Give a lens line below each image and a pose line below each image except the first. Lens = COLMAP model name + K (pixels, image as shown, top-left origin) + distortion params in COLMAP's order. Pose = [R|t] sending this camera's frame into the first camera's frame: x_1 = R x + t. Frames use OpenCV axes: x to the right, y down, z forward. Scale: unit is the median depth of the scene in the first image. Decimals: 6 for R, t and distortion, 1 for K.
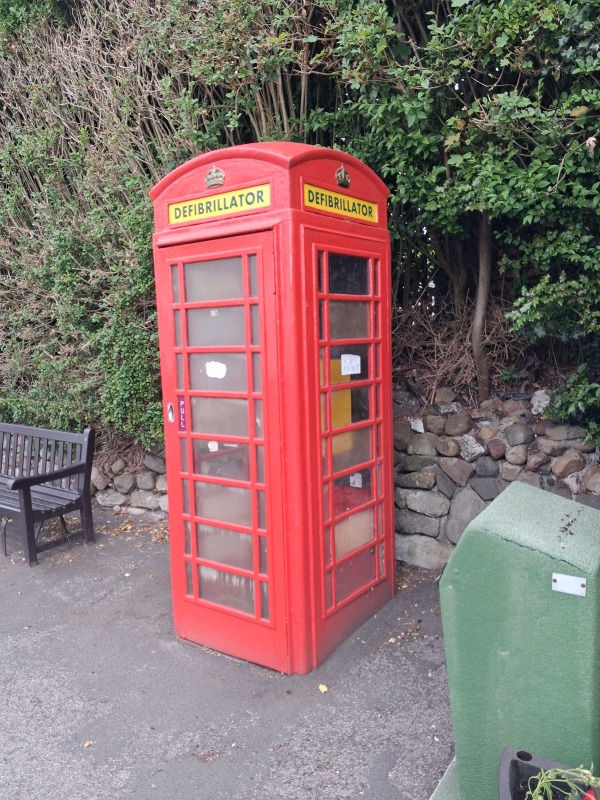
lens RADIAL K [[627.1, 0, 300.0], [0, 627.1, 400.0], [0, 0, 1]] dist [0.003513, -0.000790]
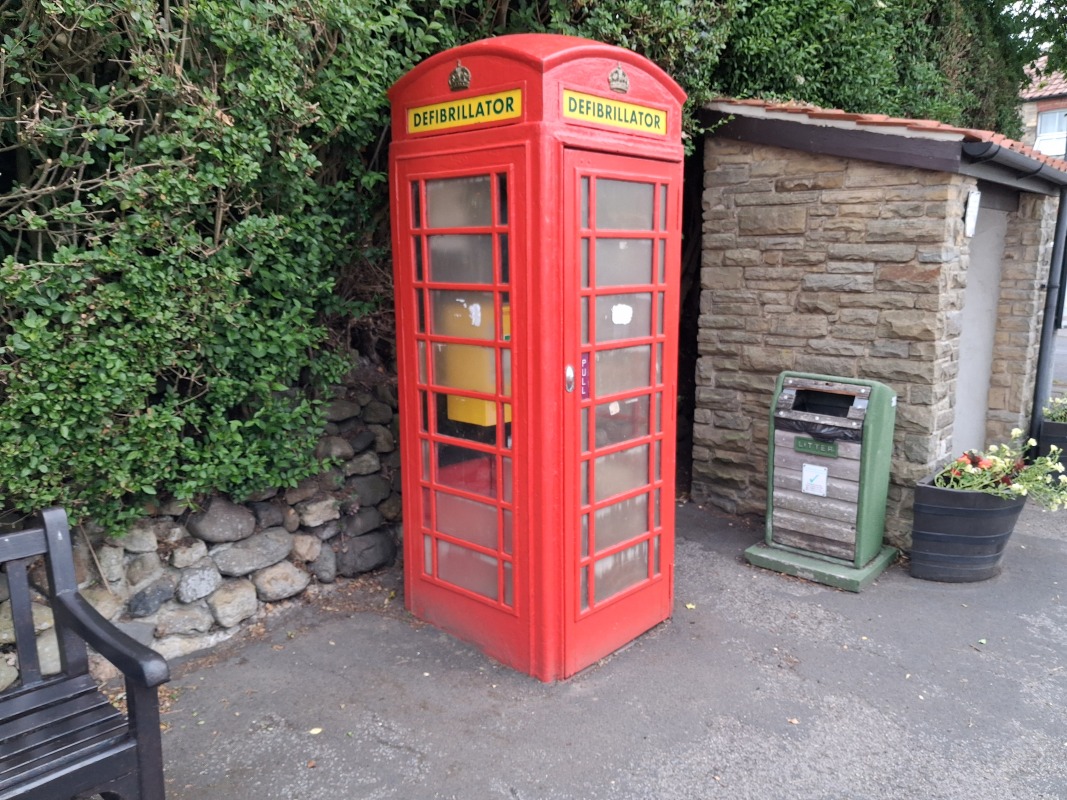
lens RADIAL K [[844.1, 0, 567.1], [0, 844.1, 394.7], [0, 0, 1]] dist [-0.006604, -0.000398]
pose [[0.087219, -0.137218, 0.986693, -1.165423], [0.094167, 0.987169, 0.128961, -0.086988], [-0.991728, 0.081666, 0.099022, 0.897219]]
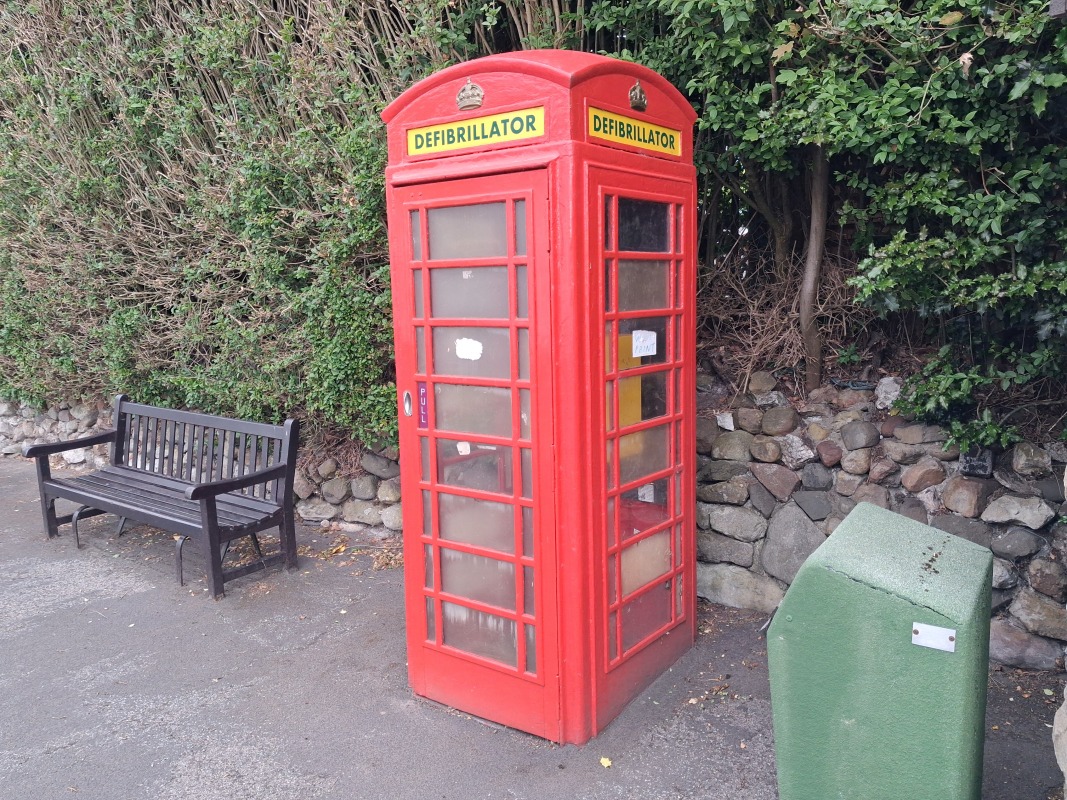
lens RADIAL K [[840.5, 0, 559.3], [0, 840.5, 395.3], [0, 0, 1]] dist [0.000877, -0.004470]
pose [[0.999923, 0.010466, 0.006687, -0.027667], [-0.010623, 0.999659, 0.023859, -0.015929], [-0.006435, -0.023928, 0.999693, -0.024957]]
